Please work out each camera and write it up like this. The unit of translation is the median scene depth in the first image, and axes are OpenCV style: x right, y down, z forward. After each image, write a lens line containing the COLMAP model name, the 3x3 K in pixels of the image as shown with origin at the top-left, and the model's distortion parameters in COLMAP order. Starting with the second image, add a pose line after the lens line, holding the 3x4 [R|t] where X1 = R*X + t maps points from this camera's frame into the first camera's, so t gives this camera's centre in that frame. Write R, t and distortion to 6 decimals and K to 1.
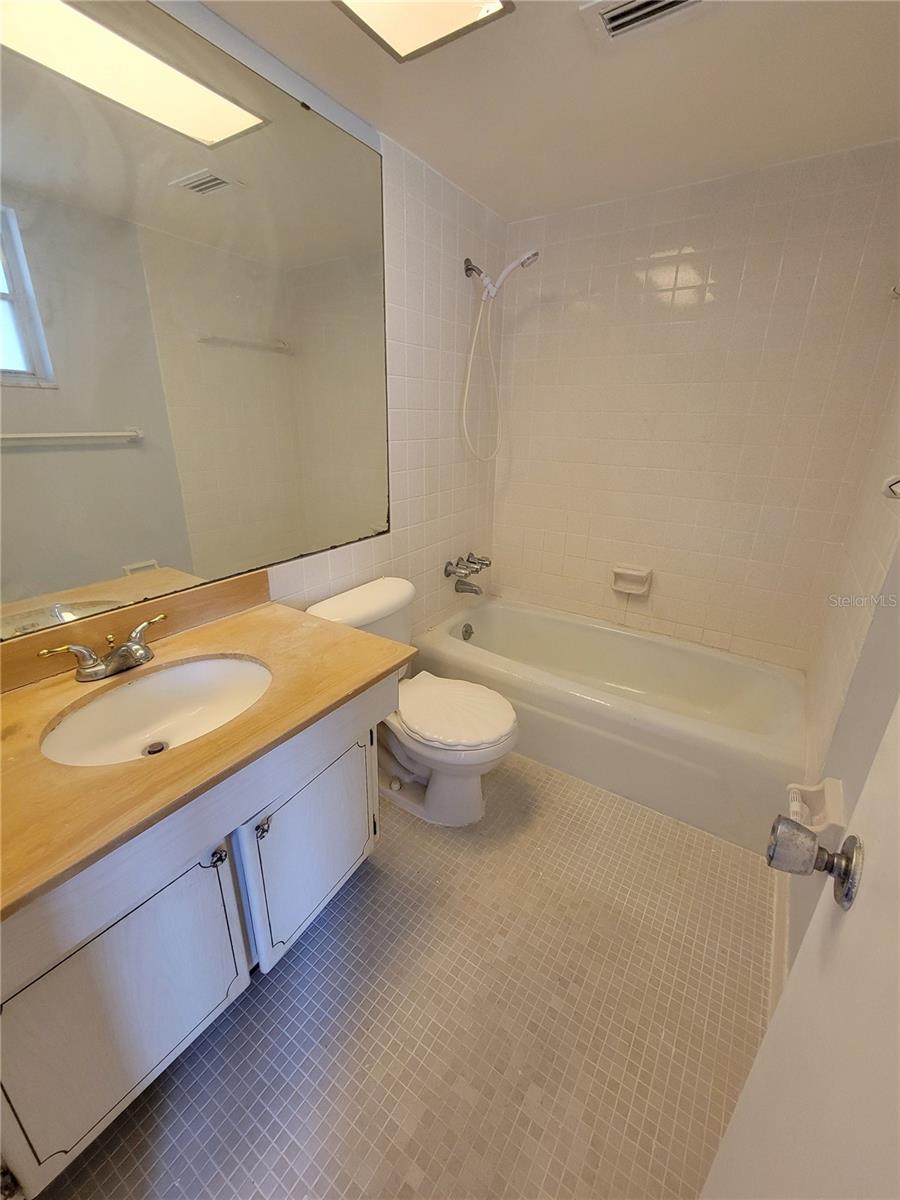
lens RADIAL K [[488.6, 0, 444.3], [0, 488.6, 595.3], [0, 0, 1]] dist [-0.000400, -0.001578]
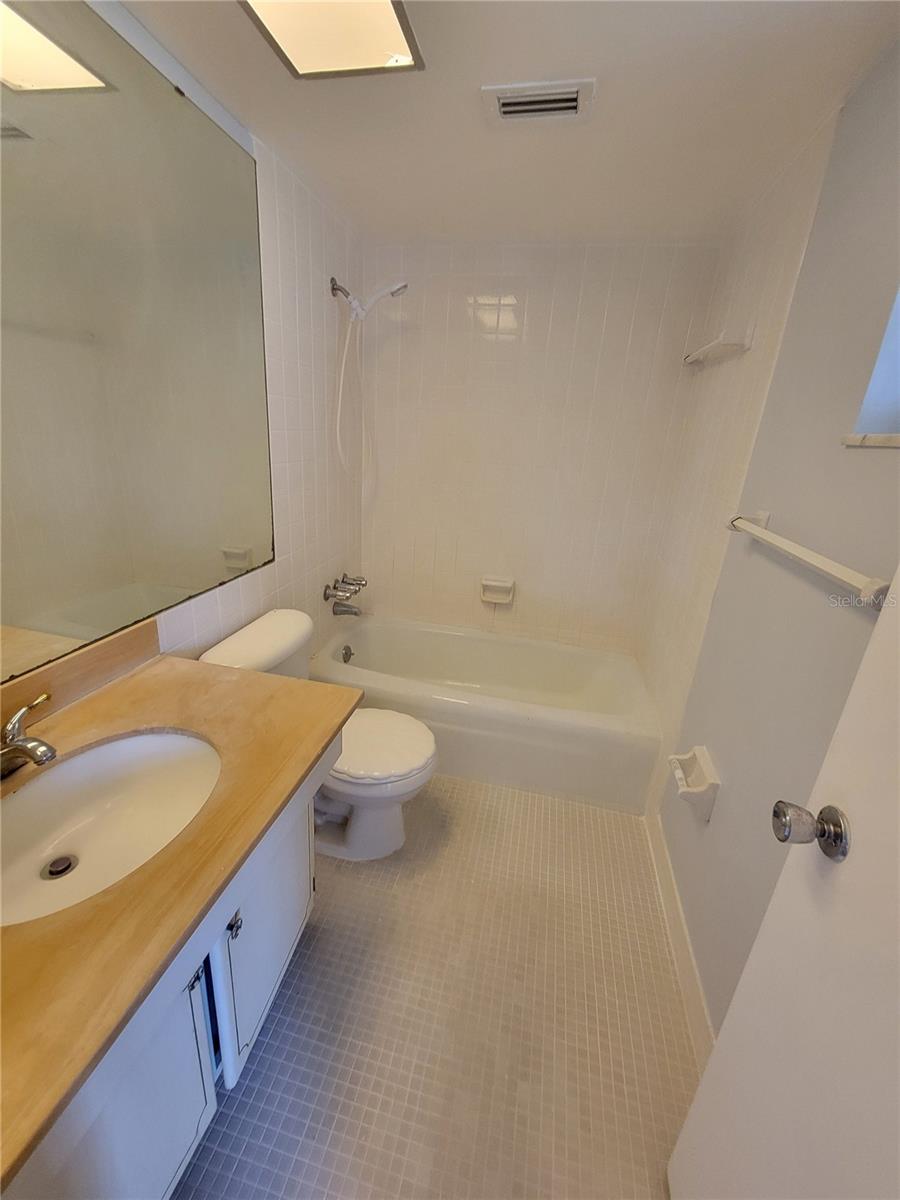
lens RADIAL K [[488.6, 0, 441.8], [0, 488.6, 594.0], [0, 0, 1]] dist [-0.000400, -0.001578]
pose [[0.930382, -0.072073, 0.359436, -0.196629], [0.074706, 0.997184, 0.006579, -0.061331], [-0.358898, 0.020731, 0.933147, 0.025783]]
